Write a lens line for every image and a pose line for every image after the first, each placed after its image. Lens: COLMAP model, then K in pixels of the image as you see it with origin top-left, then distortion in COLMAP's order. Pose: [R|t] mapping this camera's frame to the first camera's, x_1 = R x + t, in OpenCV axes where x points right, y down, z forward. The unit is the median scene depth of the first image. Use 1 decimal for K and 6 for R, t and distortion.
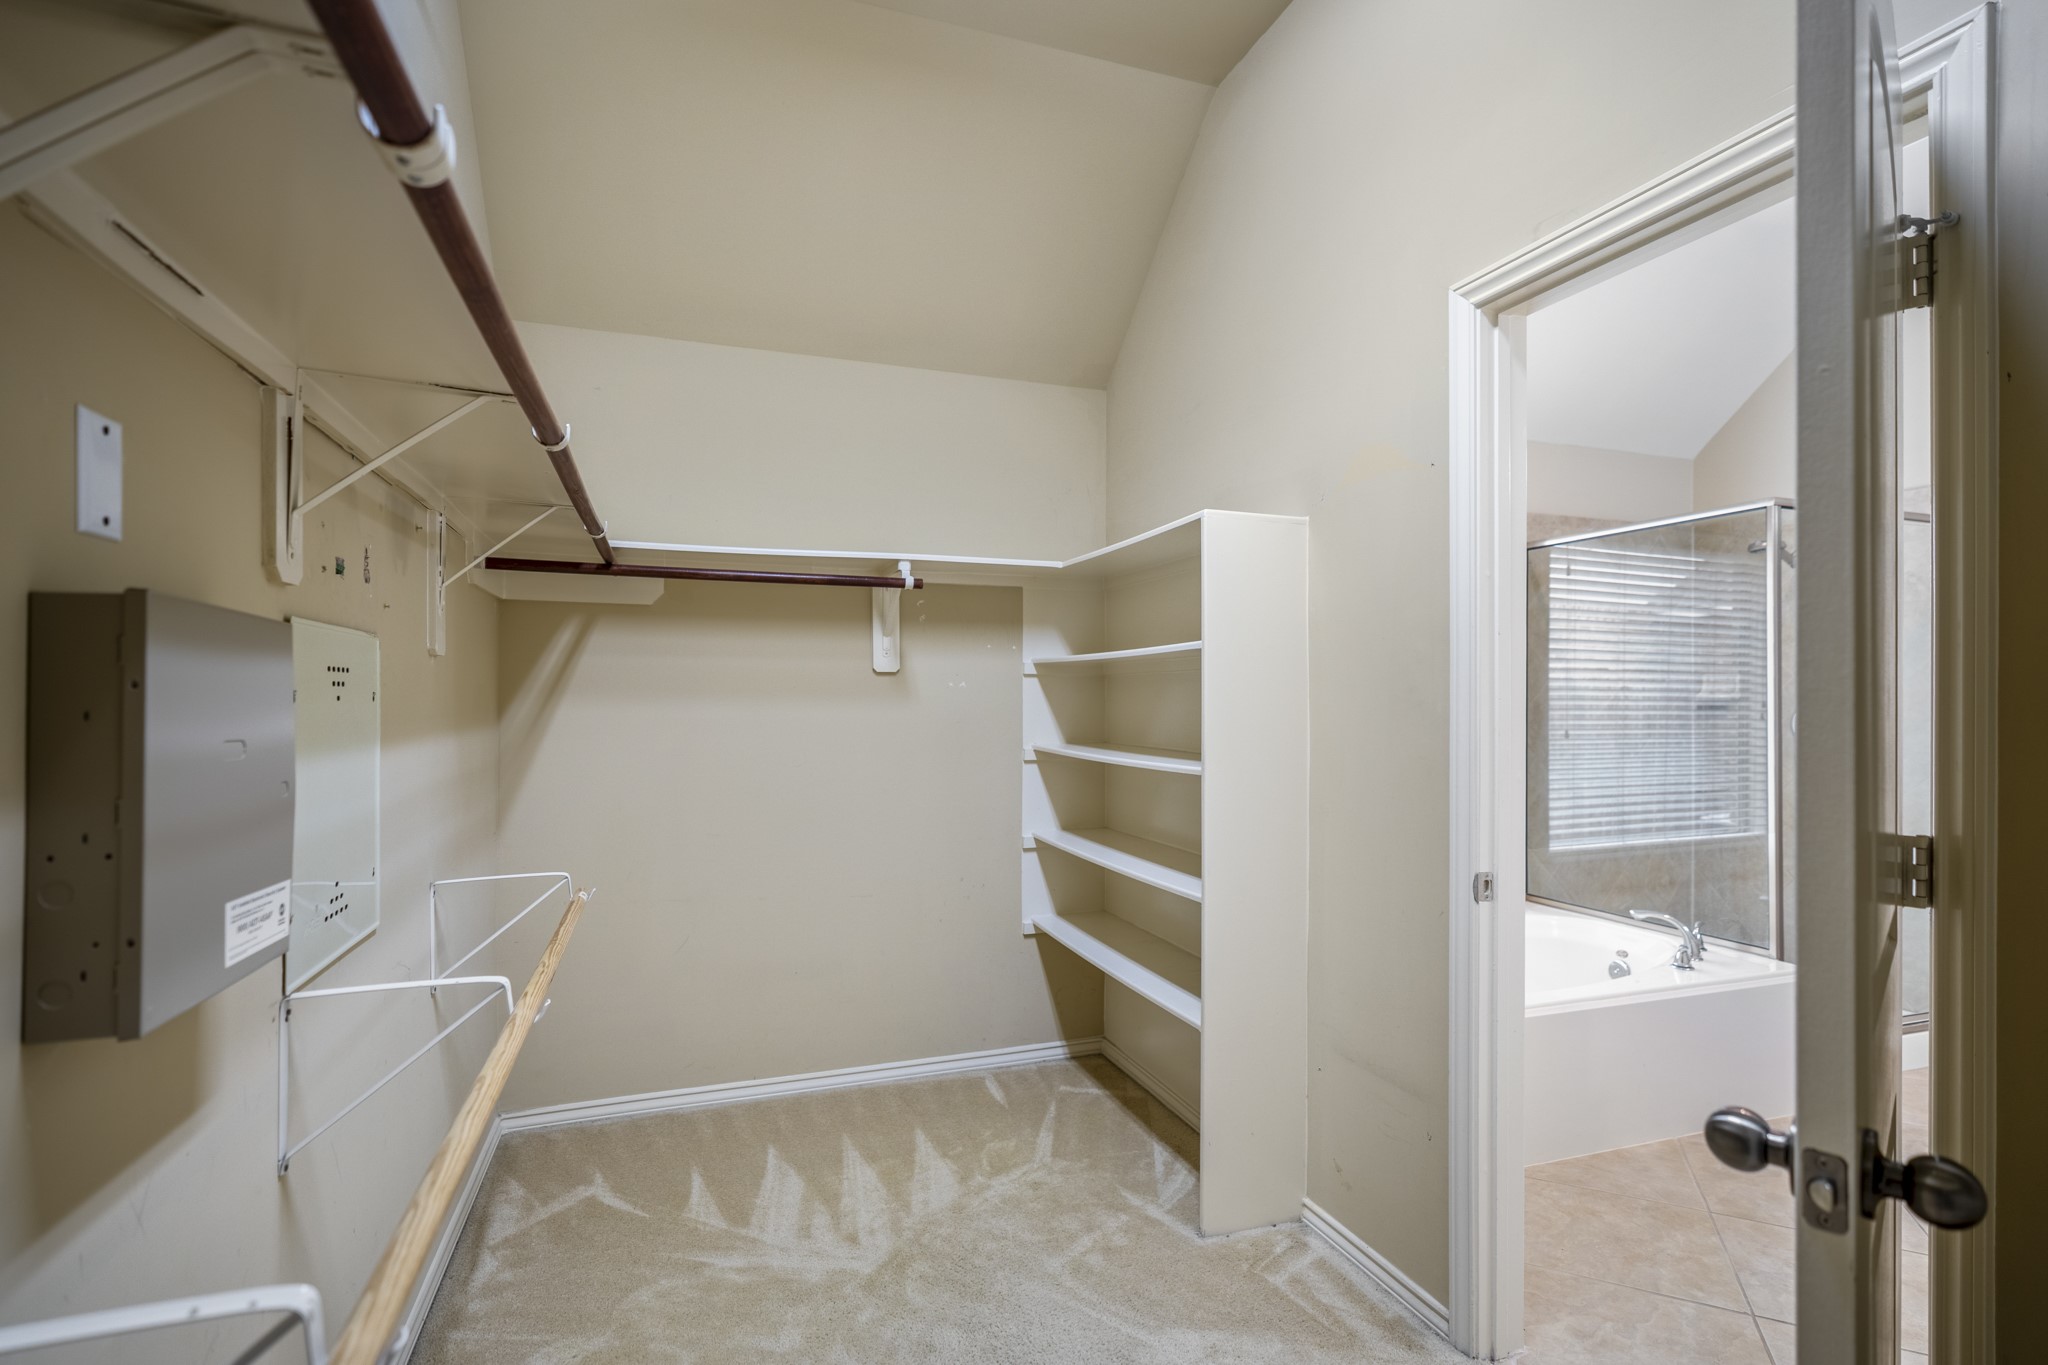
lens RADIAL K [[969.6, 0, 1023.3], [0, 969.6, 700.0], [0, 0, 1]] dist [-0.002112, 0.000578]
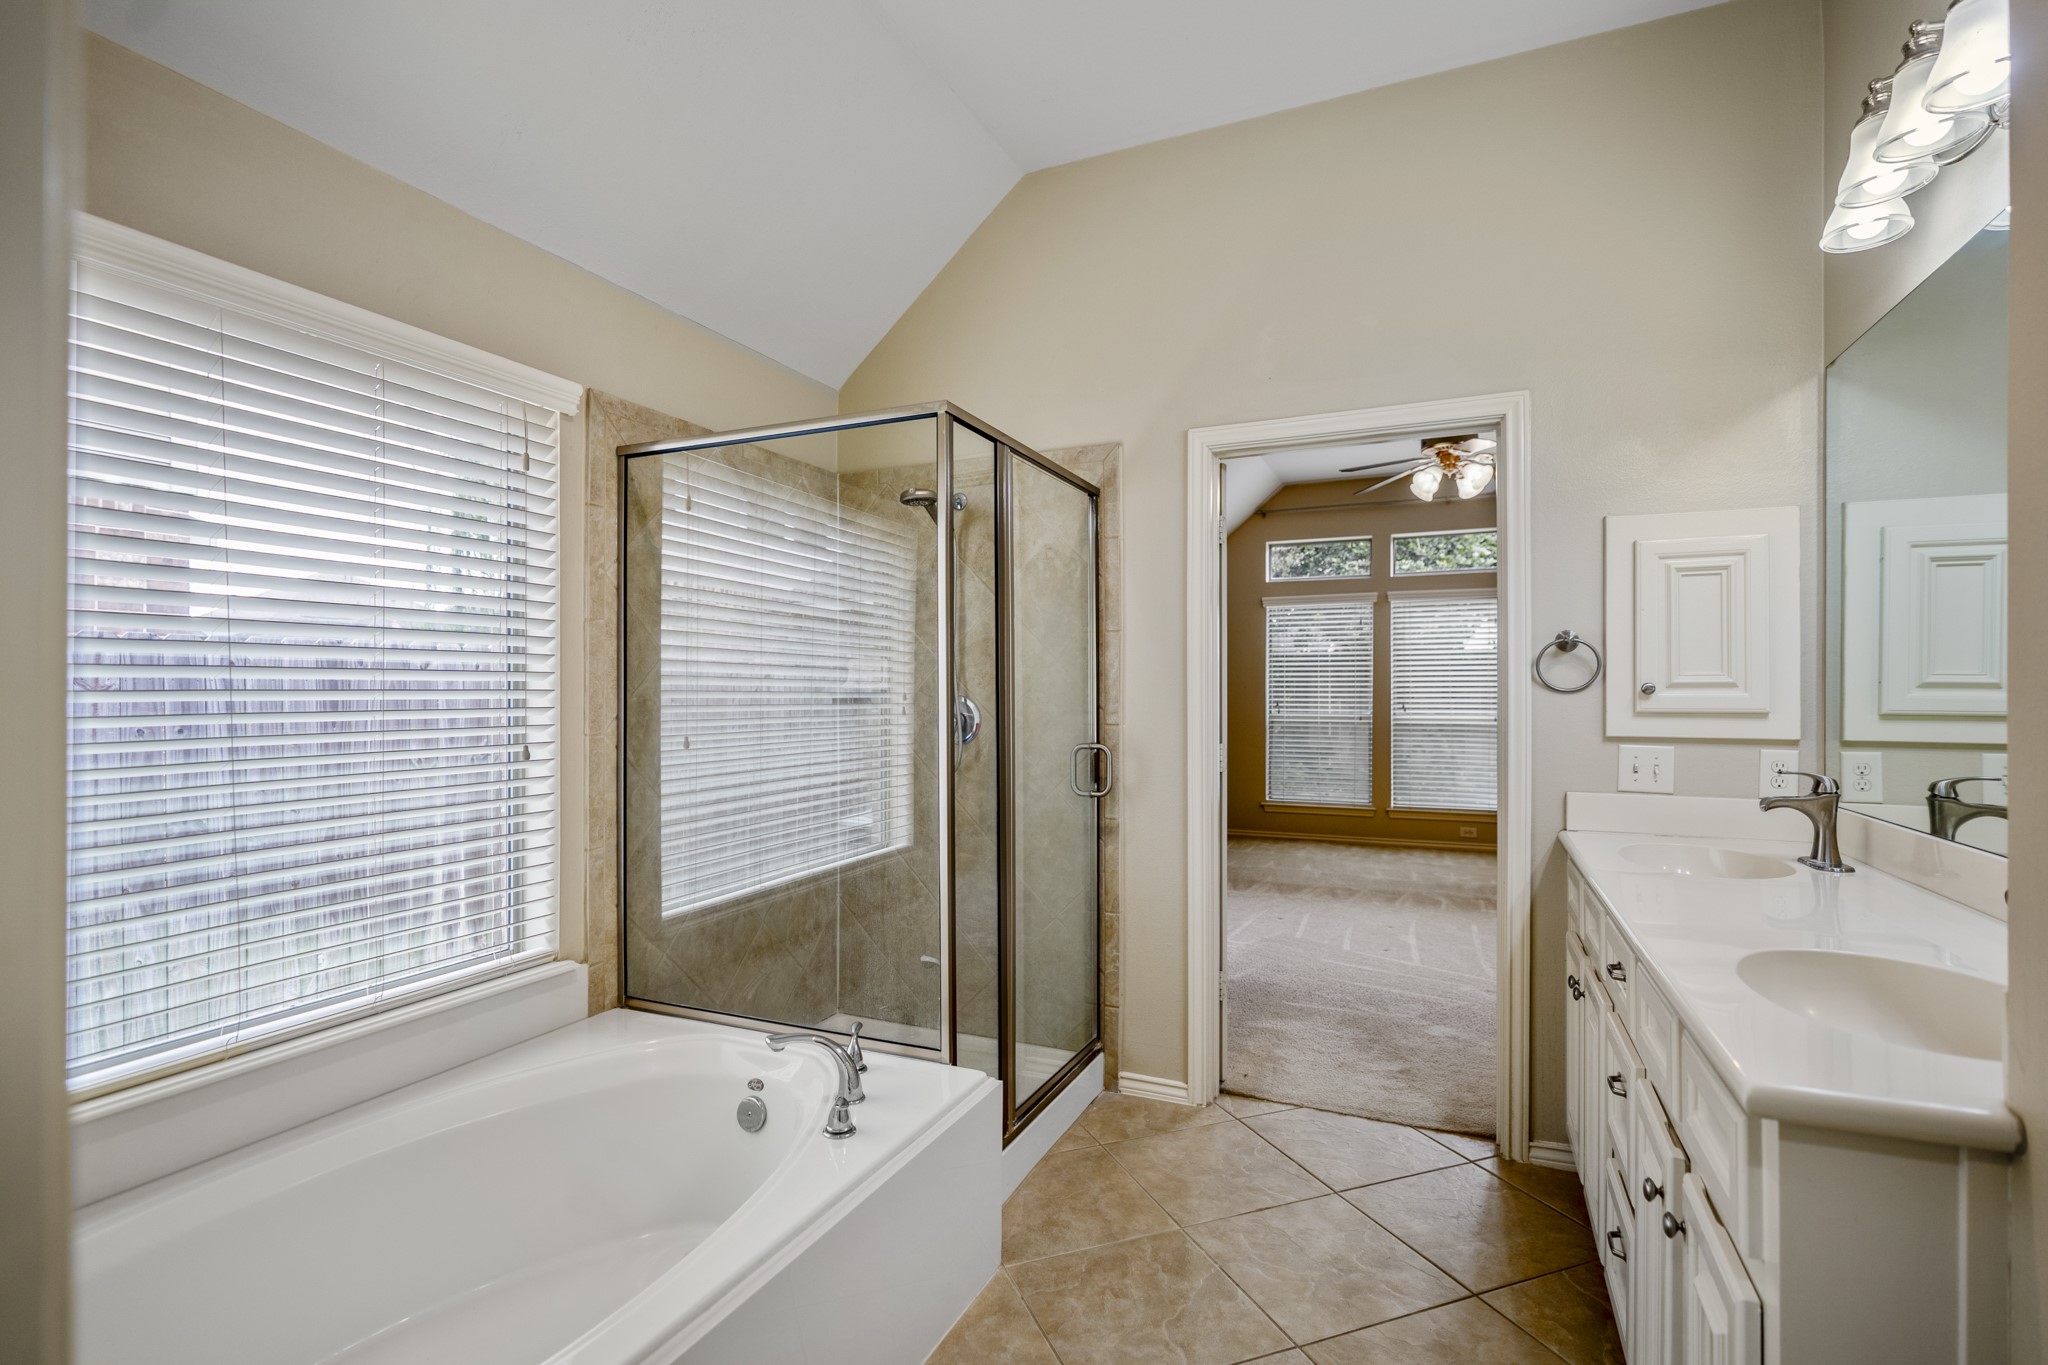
lens RADIAL K [[969.6, 0, 1017.1], [0, 969.6, 688.8], [0, 0, 1]] dist [-0.002112, 0.000578]
pose [[0.694514, -0.000125, 0.719479, 0.226712], [0.000664, 1.000000, -0.000466, -0.001930], [-0.719479, 0.000802, 0.694514, 0.351665]]
